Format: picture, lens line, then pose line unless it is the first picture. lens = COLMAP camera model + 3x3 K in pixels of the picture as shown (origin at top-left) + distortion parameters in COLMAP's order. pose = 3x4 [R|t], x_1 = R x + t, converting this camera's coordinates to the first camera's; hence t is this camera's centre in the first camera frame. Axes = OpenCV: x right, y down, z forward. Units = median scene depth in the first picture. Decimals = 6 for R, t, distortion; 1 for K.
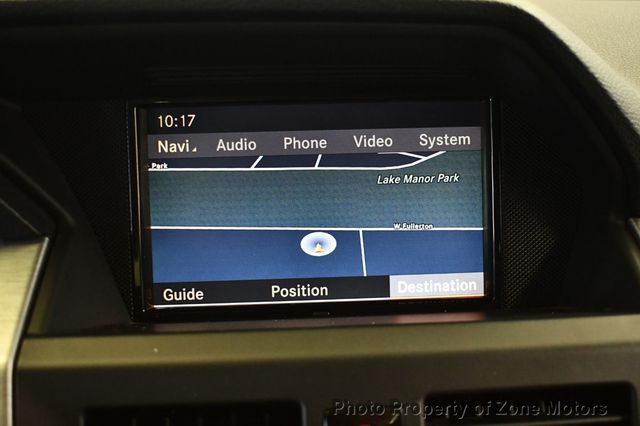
lens RADIAL K [[842.1, 0, 320.0], [0, 842.1, 213.0], [0, 0, 1]] dist [-0.033995, -0.018018]
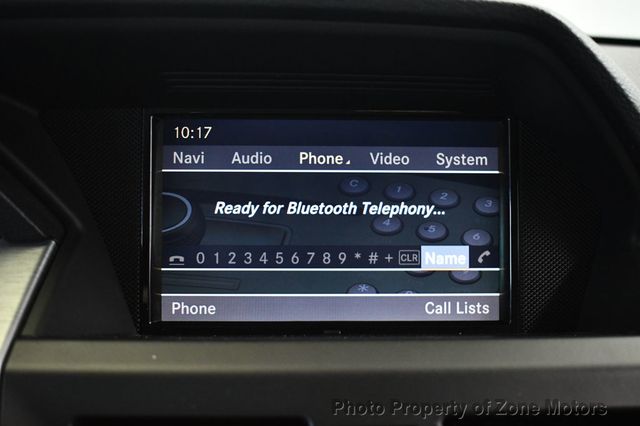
lens RADIAL K [[718.7, 0, 320.0], [0, 718.7, 213.0], [0, 0, 1]] dist [-0.068638, -0.020431]
pose [[0.999439, 0.028486, -0.017611, -0.002169], [-0.029884, 0.995934, -0.084985, 0.053074], [0.015118, 0.085463, 0.996227, 0.163588]]
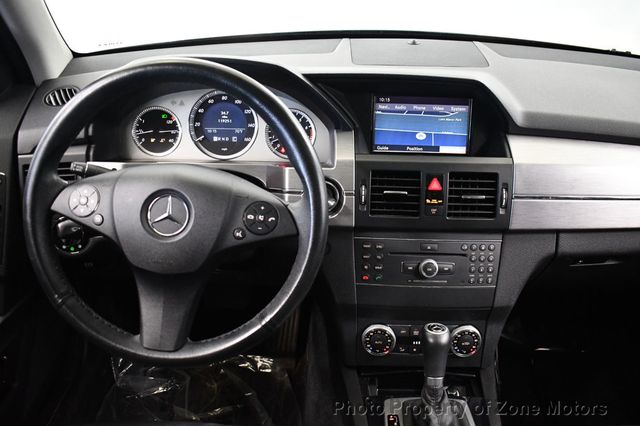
lens RADIAL K [[587.4, 0, 320.0], [0, 587.4, 213.0], [0, 0, 1]] dist [-0.085342, 0.003670]
pose [[0.996890, 0.061378, -0.049429, -0.293347], [-0.052990, 0.986326, 0.156056, -0.006632], [0.058332, -0.152951, 0.986511, -1.574103]]
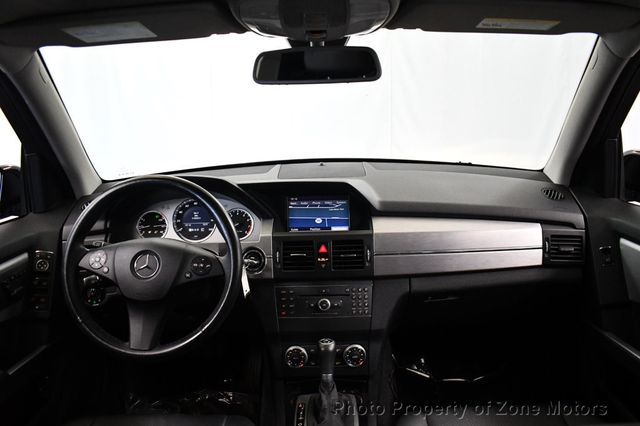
lens RADIAL K [[489.1, 0, 320.0], [0, 489.1, 213.0], [0, 0, 1]] dist [-0.098430, 0.005769]
pose [[0.998122, 0.005709, -0.060990, 0.209491], [-0.009208, 0.998318, -0.057247, 0.173955], [0.060561, 0.057701, 0.996495, -2.289564]]
